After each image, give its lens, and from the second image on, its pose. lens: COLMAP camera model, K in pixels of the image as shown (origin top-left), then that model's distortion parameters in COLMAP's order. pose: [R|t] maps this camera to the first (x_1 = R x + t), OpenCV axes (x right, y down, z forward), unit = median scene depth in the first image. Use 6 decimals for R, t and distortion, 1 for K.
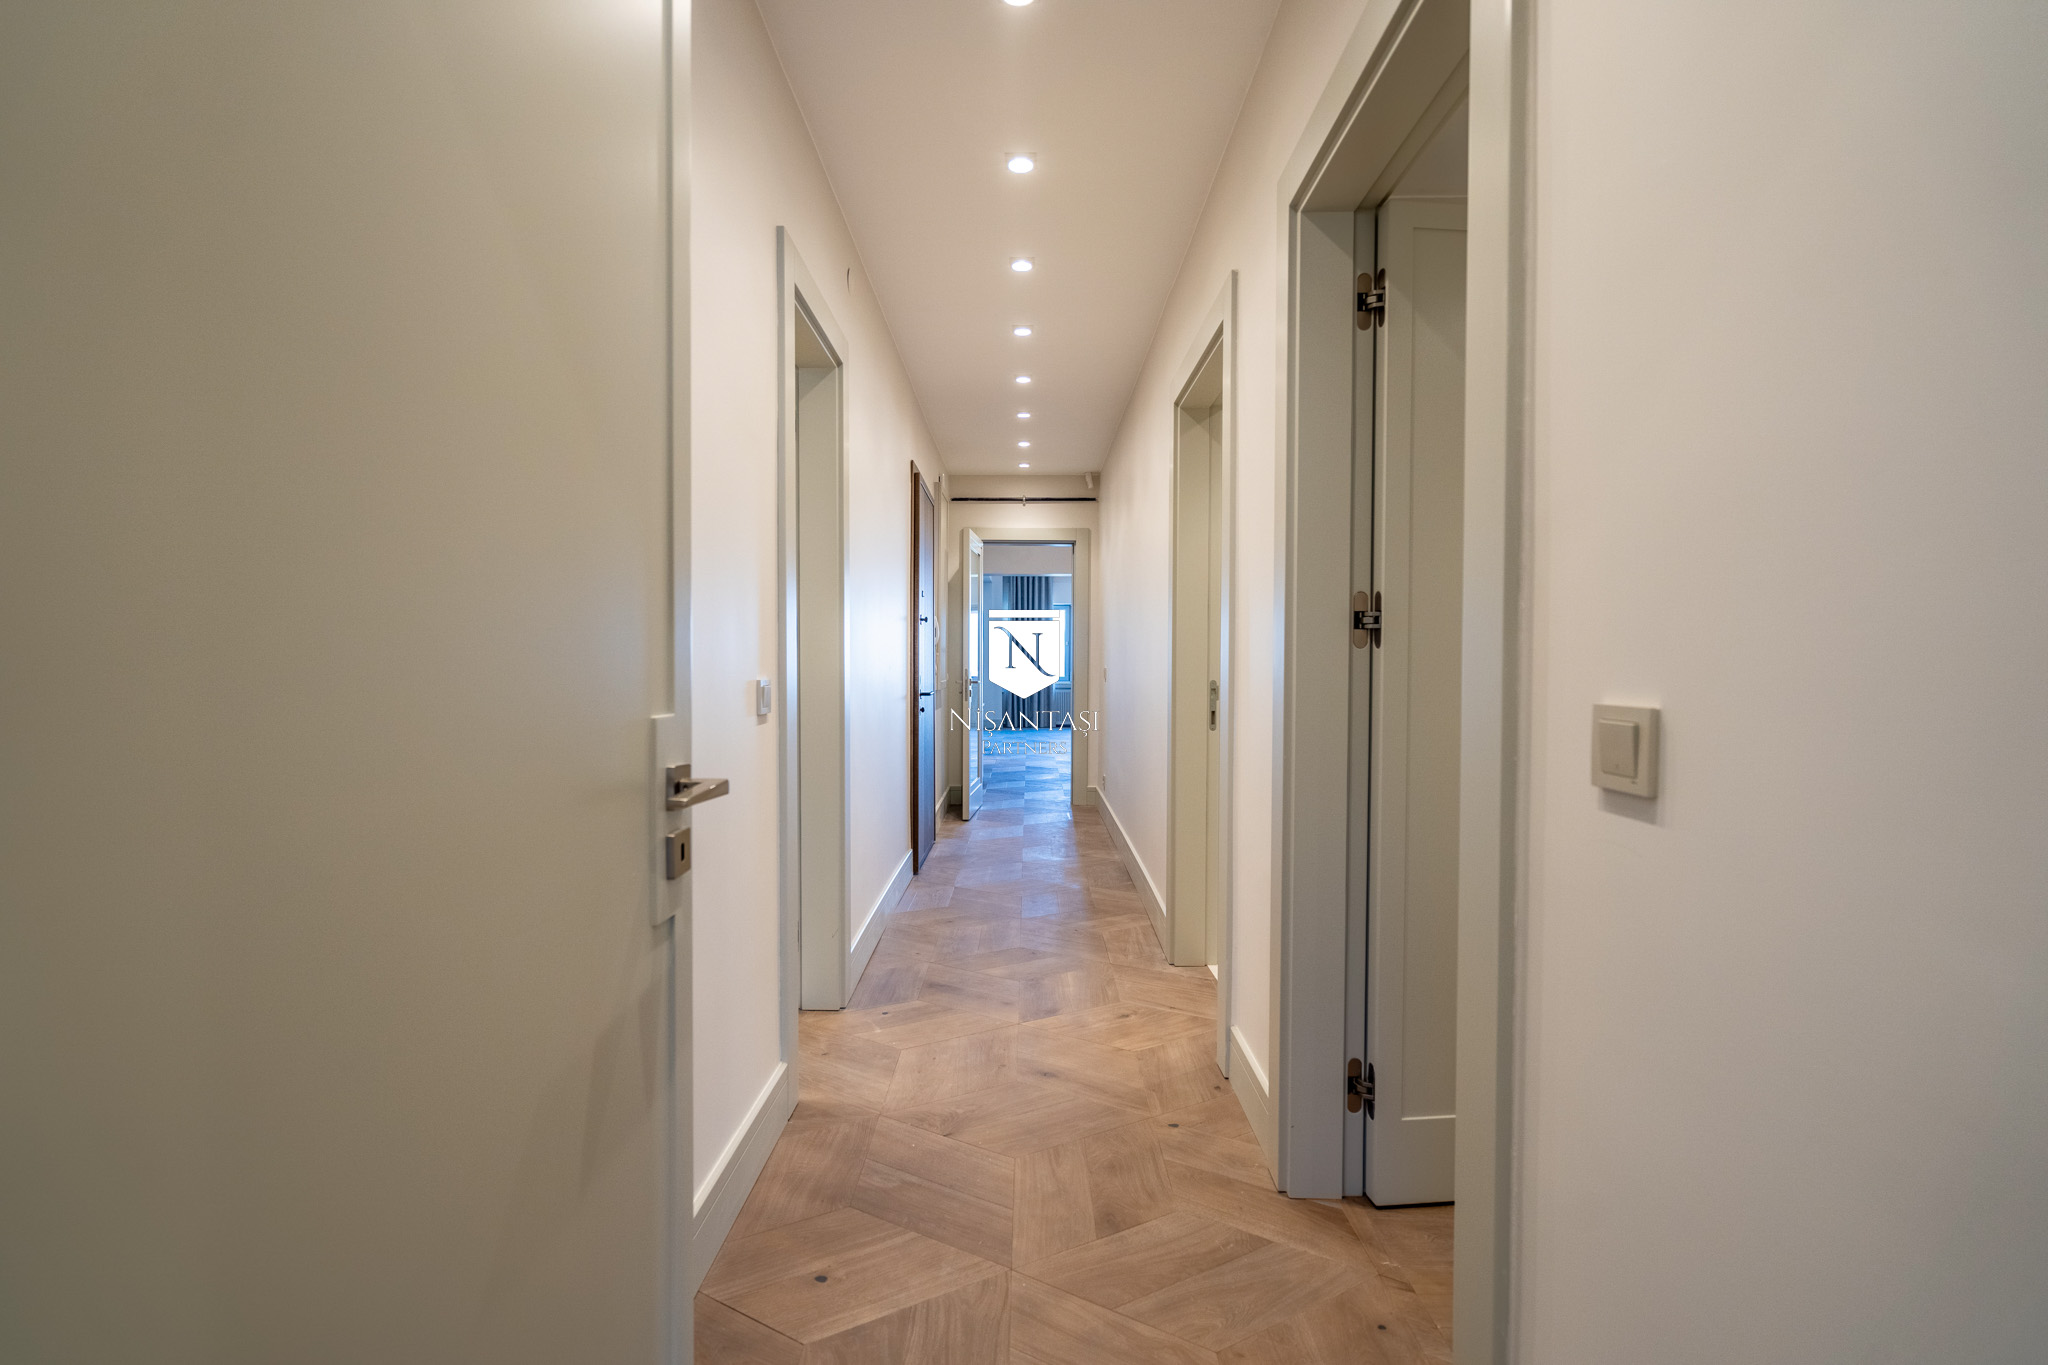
lens RADIAL K [[924.3, 0, 1015.9], [0, 924.3, 681.3], [0, 0, 1]] dist [-0.007475, 0.001966]
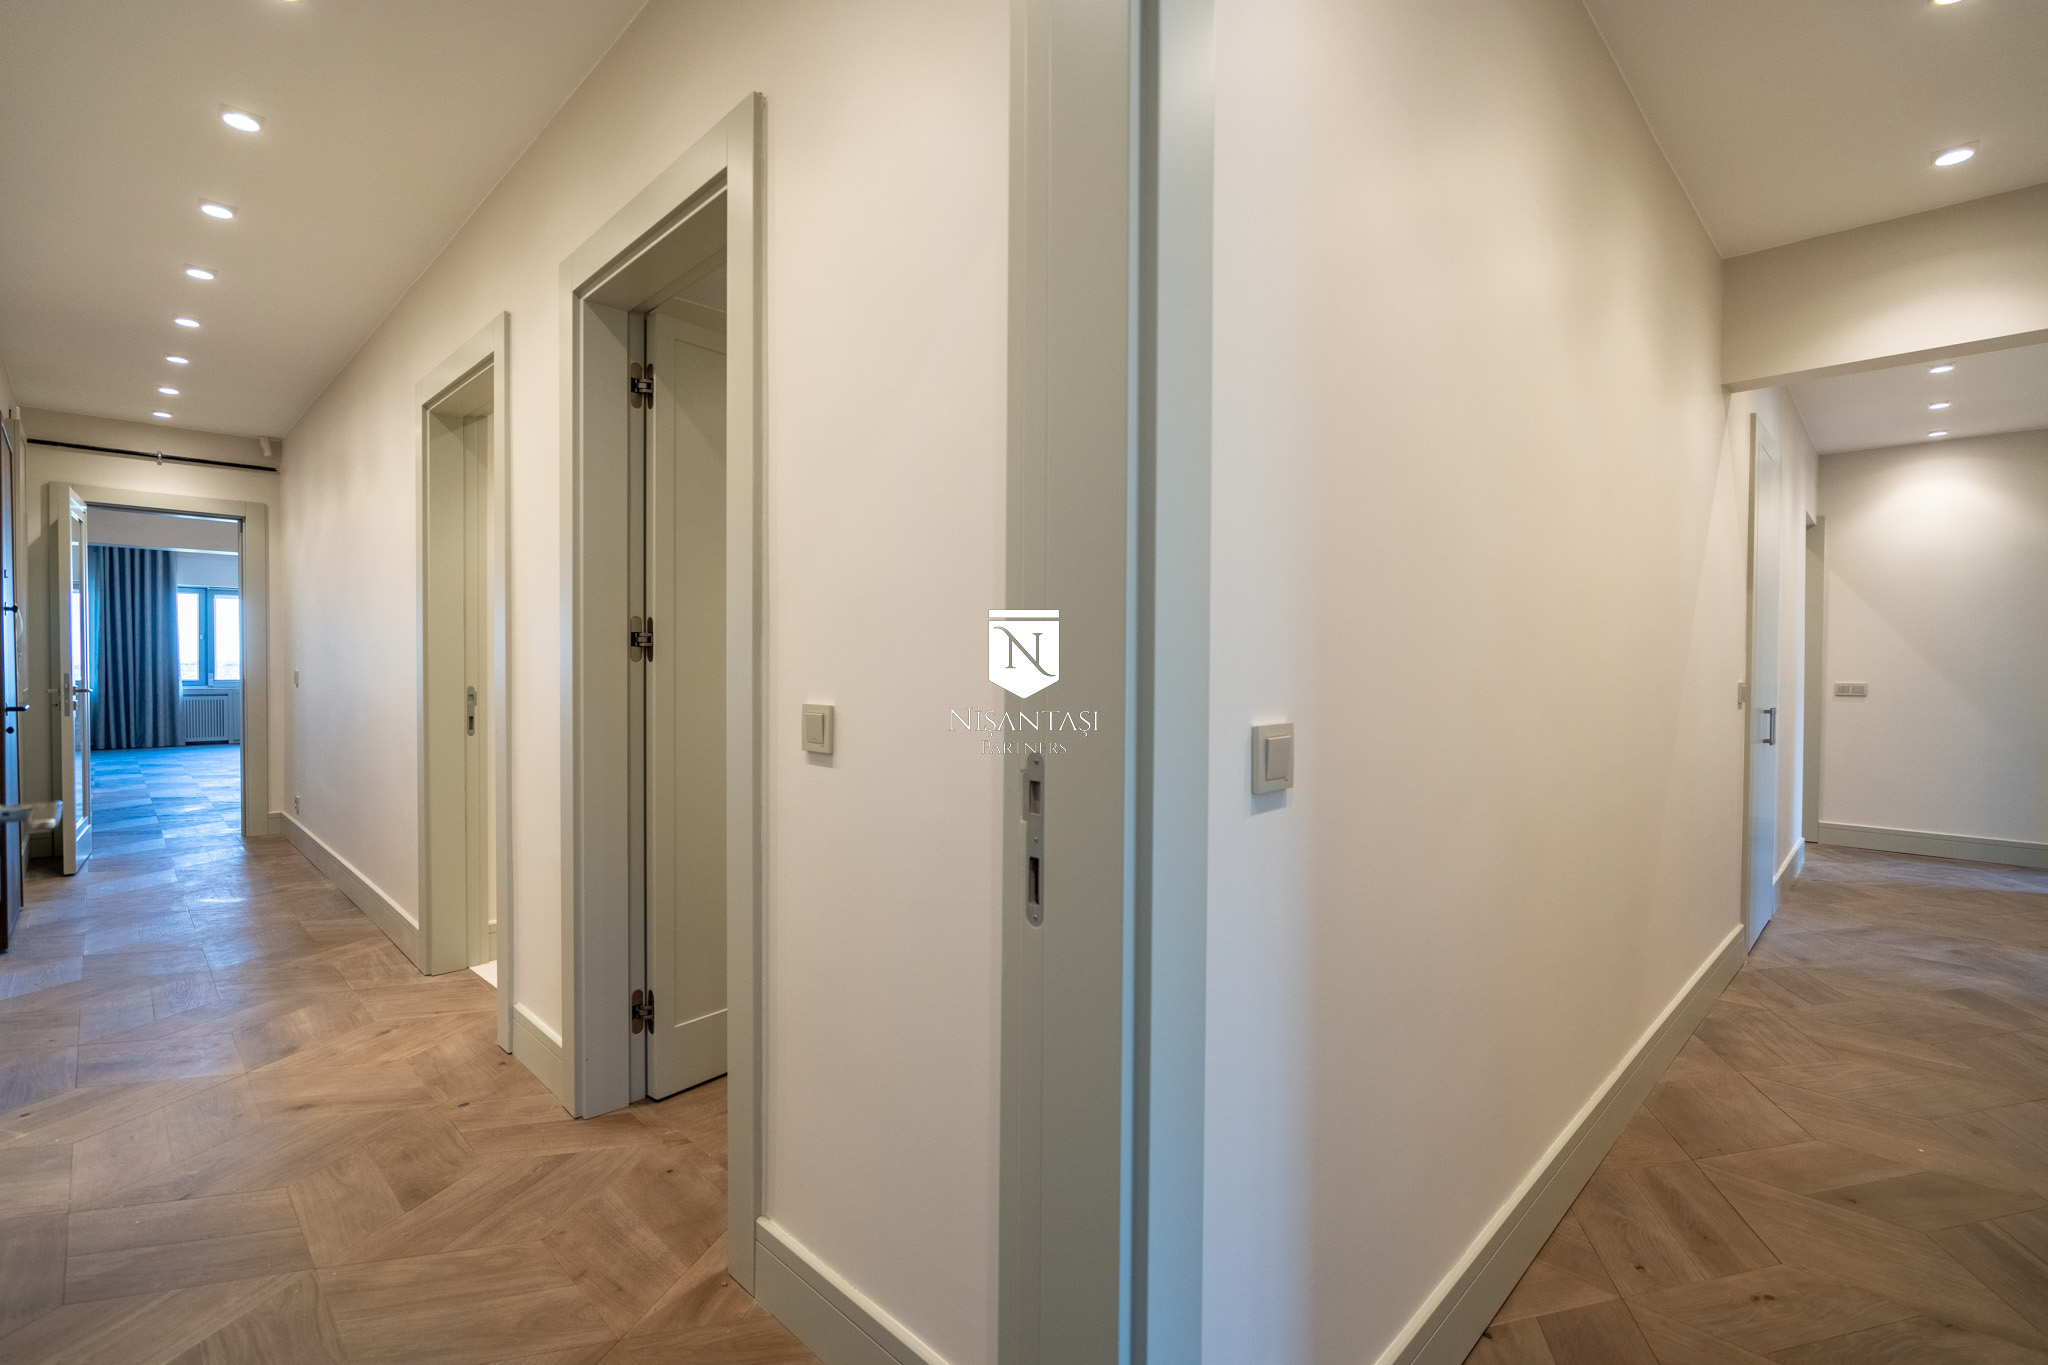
lens RADIAL K [[924.3, 0, 1016.5], [0, 924.3, 682.9], [0, 0, 1]] dist [-0.007475, 0.001966]
pose [[0.699778, -0.014227, 0.714218, -0.150373], [0.011308, 0.999897, 0.008838, -0.011578], [-0.714271, 0.001892, 0.699867, -0.228469]]
